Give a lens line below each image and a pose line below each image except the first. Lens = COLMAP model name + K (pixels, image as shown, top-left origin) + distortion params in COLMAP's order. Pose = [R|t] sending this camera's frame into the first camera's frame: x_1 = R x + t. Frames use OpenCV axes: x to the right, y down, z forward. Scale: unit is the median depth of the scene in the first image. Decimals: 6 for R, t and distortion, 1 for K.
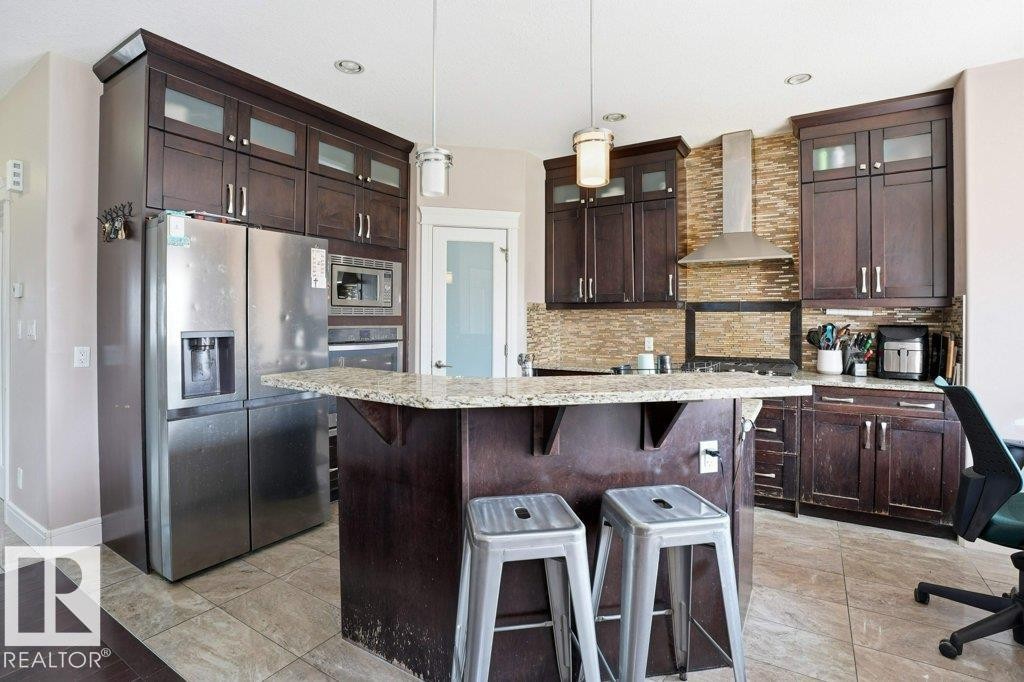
lens RADIAL K [[473.8, 0, 510.6], [0, 473.8, 321.1], [0, 0, 1]] dist [-0.003375, -0.000406]
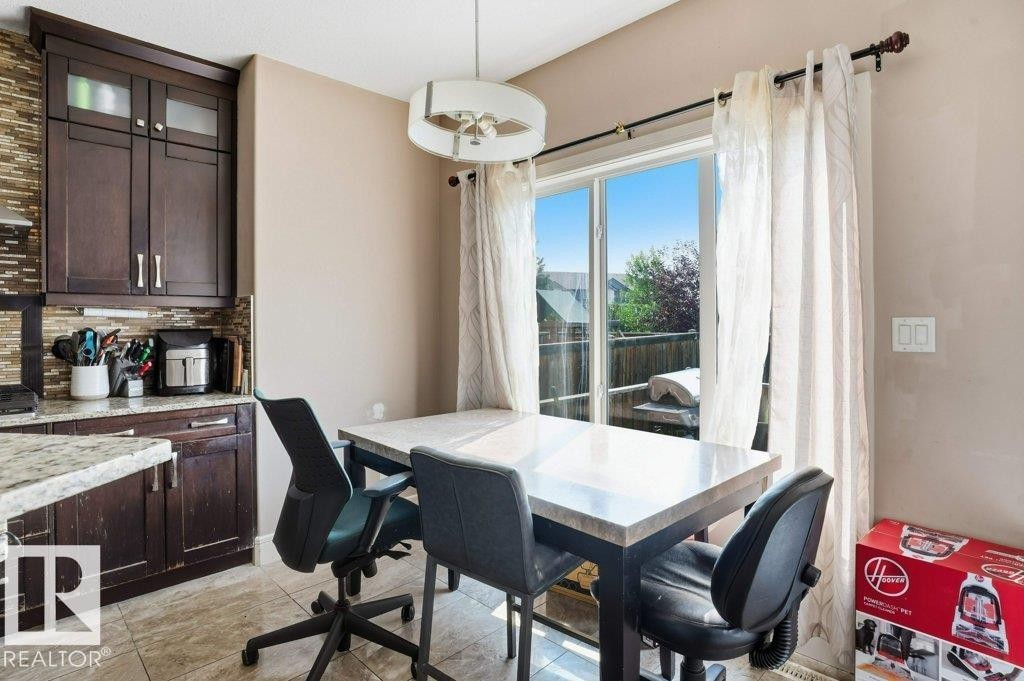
lens RADIAL K [[507.8, 0, 513.1], [0, 507.8, 324.2], [0, 0, 1]] dist [-0.054499, 0.015053]
pose [[0.195045, -0.004911, 0.980782, 0.079958], [0.008915, 0.999955, 0.003234, 0.002186], [-0.980754, 0.008113, 0.195080, 0.252186]]
